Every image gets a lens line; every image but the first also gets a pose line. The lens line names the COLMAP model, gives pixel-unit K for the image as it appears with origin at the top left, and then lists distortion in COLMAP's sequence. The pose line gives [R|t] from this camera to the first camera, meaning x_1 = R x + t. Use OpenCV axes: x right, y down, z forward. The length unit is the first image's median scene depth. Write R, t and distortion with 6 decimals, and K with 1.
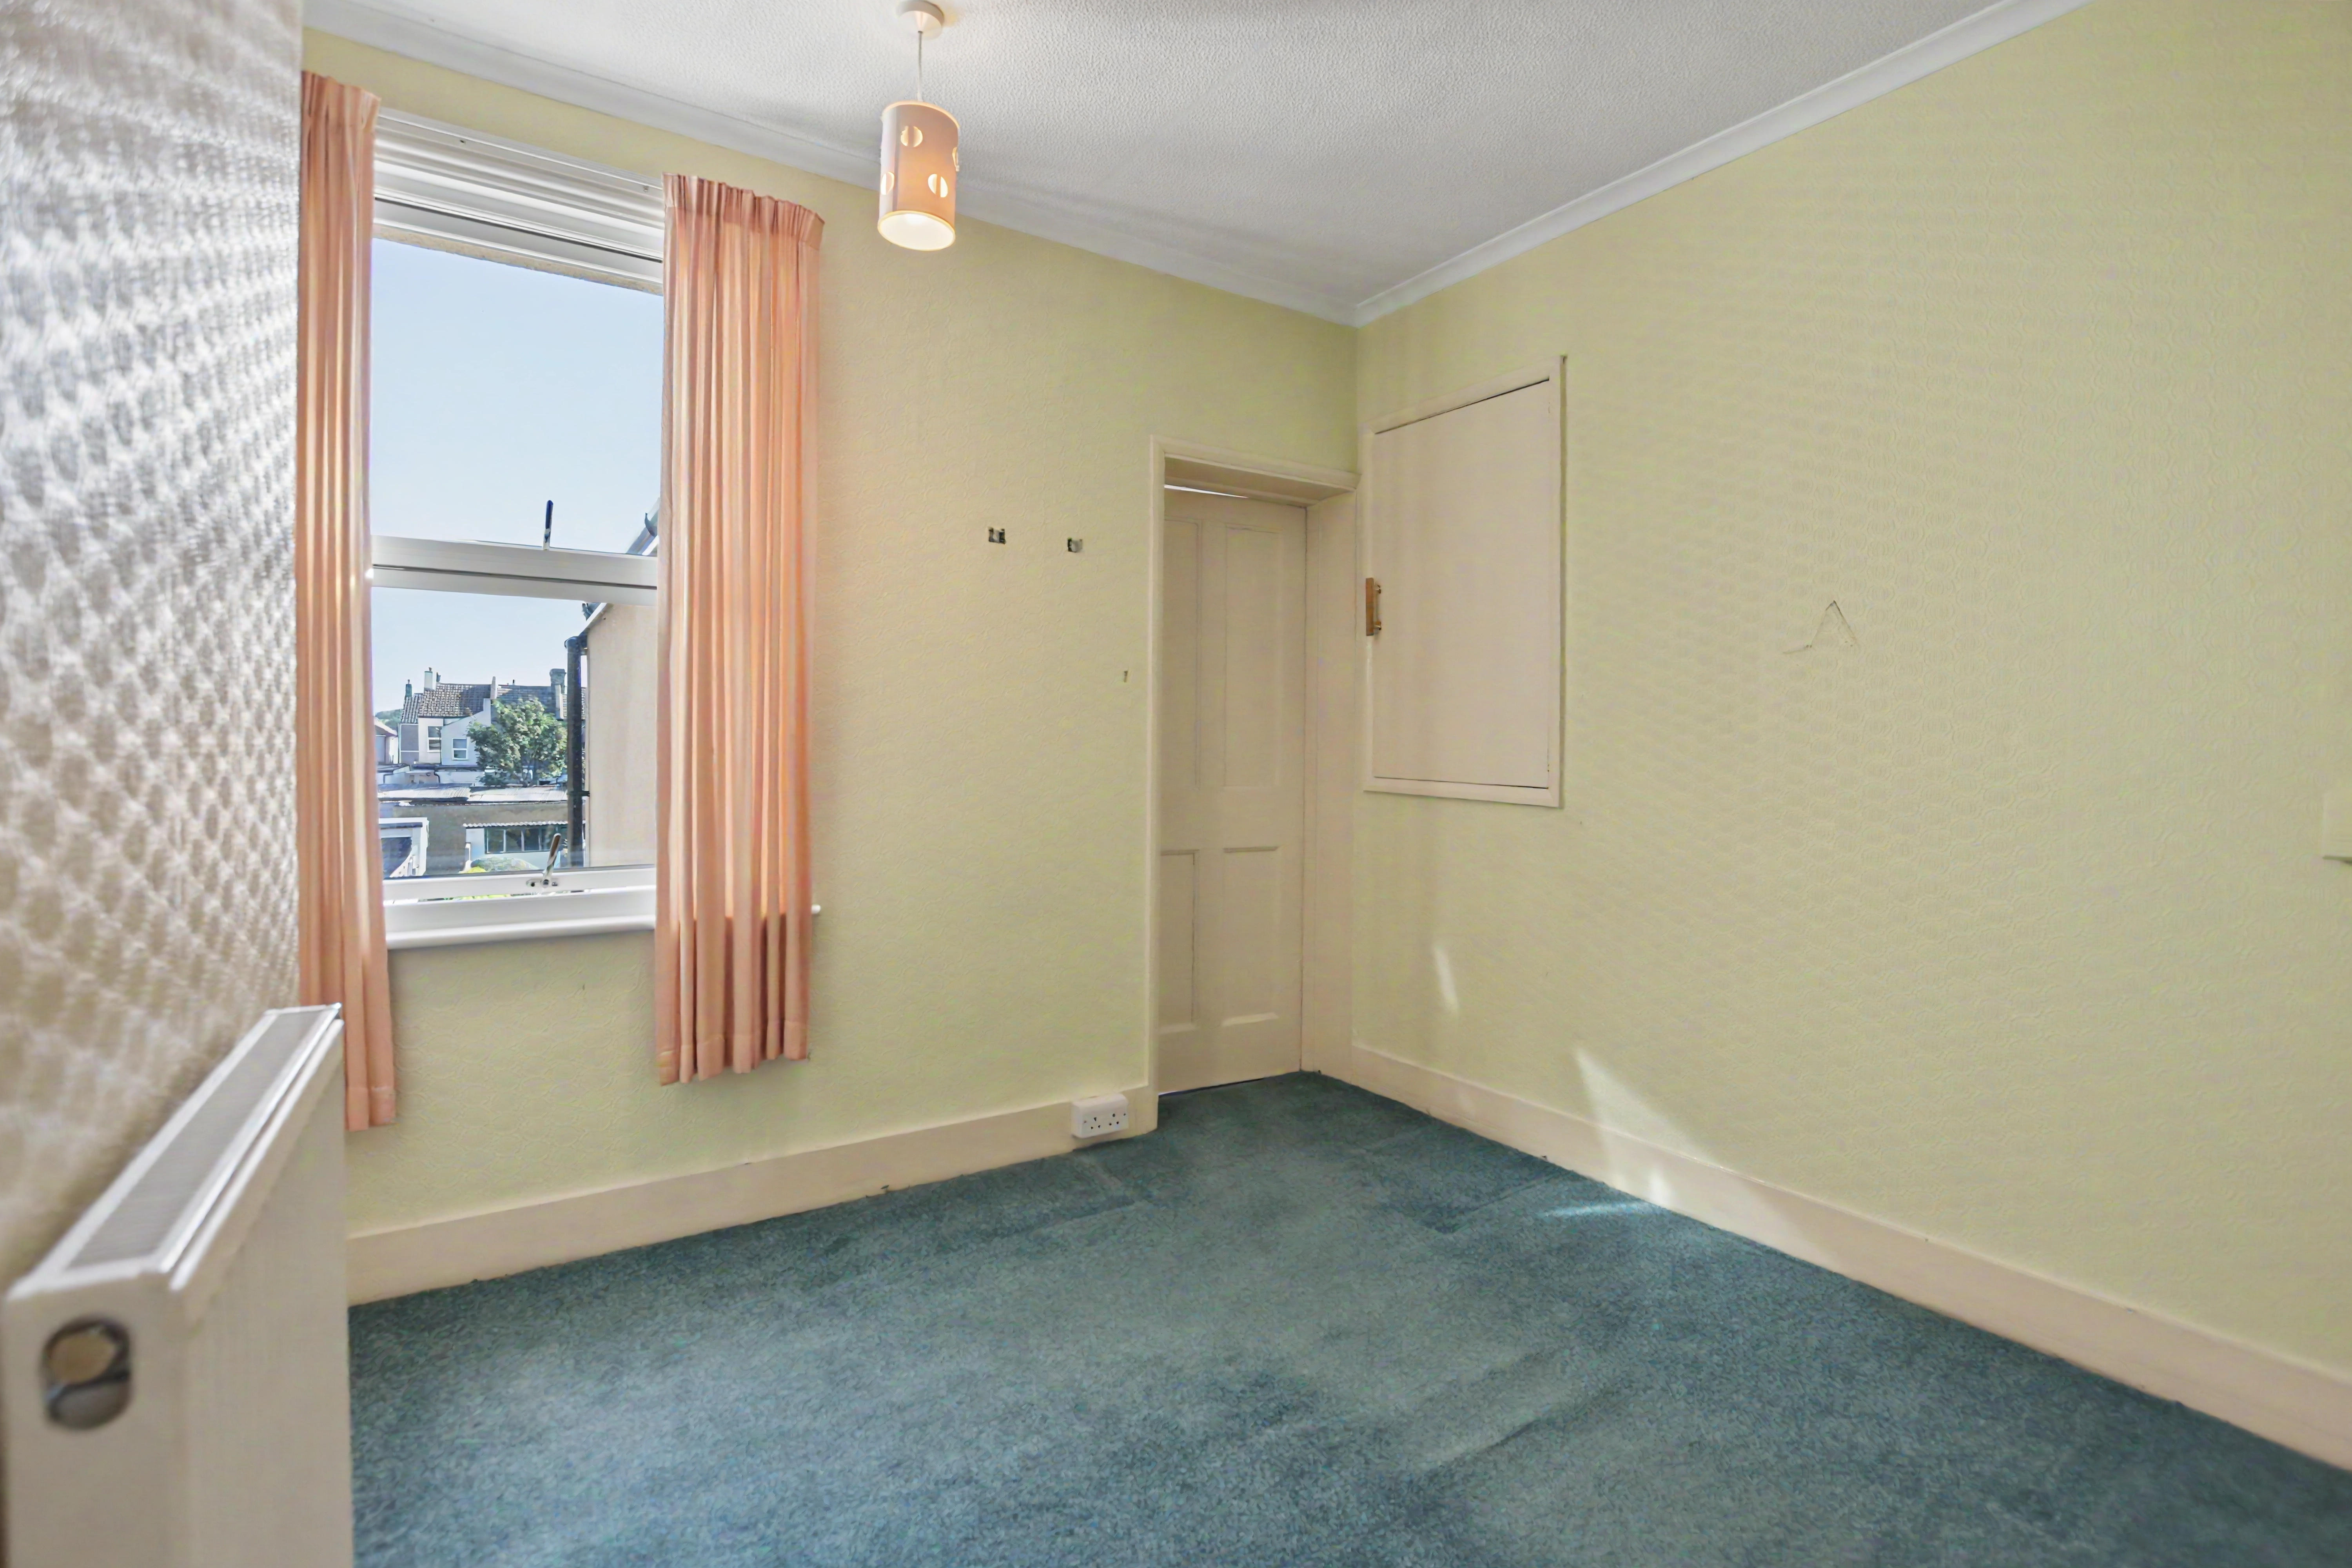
lens RADIAL K [[1069.3, 0, 1175.5], [0, 1069.3, 780.7], [0, 0, 1]] dist [-0.026844, 0.000534]
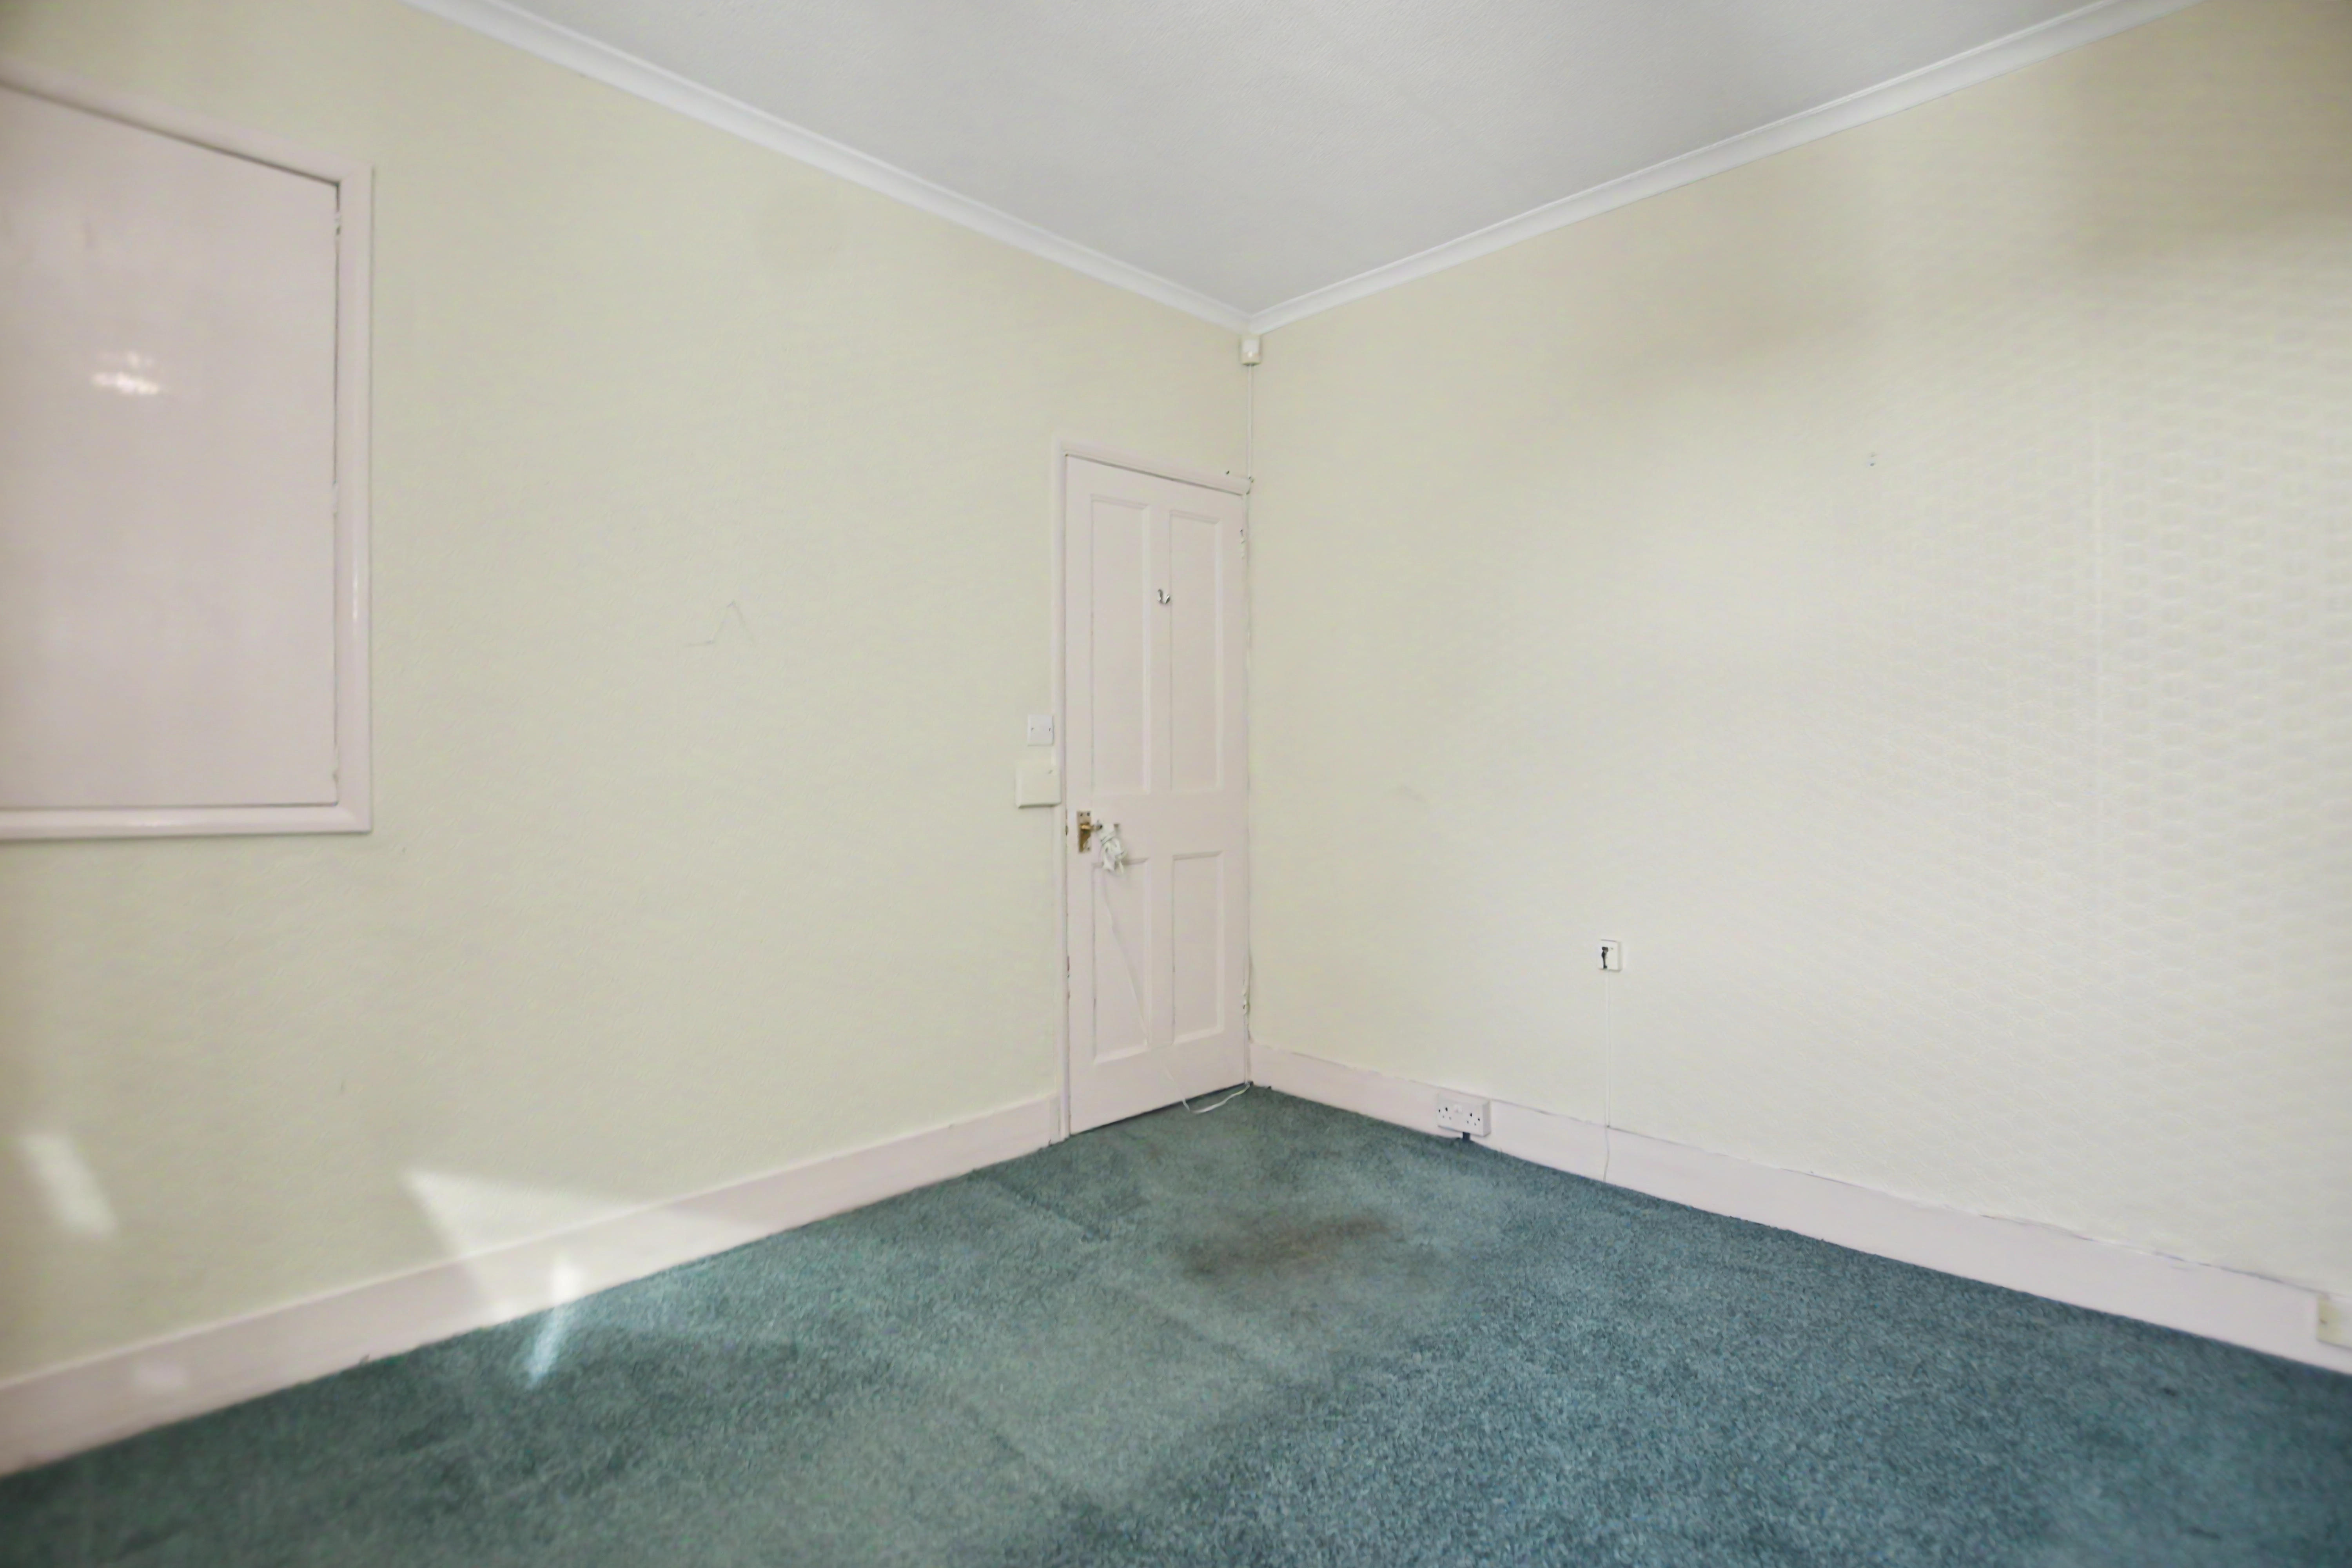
lens RADIAL K [[1069.3, 0, 1173.7], [0, 1069.3, 767.9], [0, 0, 1]] dist [-0.026844, 0.000534]
pose [[-0.209767, -0.016798, 0.977607, -0.431017], [0.026906, 0.999375, 0.022945, -0.015679], [-0.977381, 0.031116, -0.209183, 0.704666]]
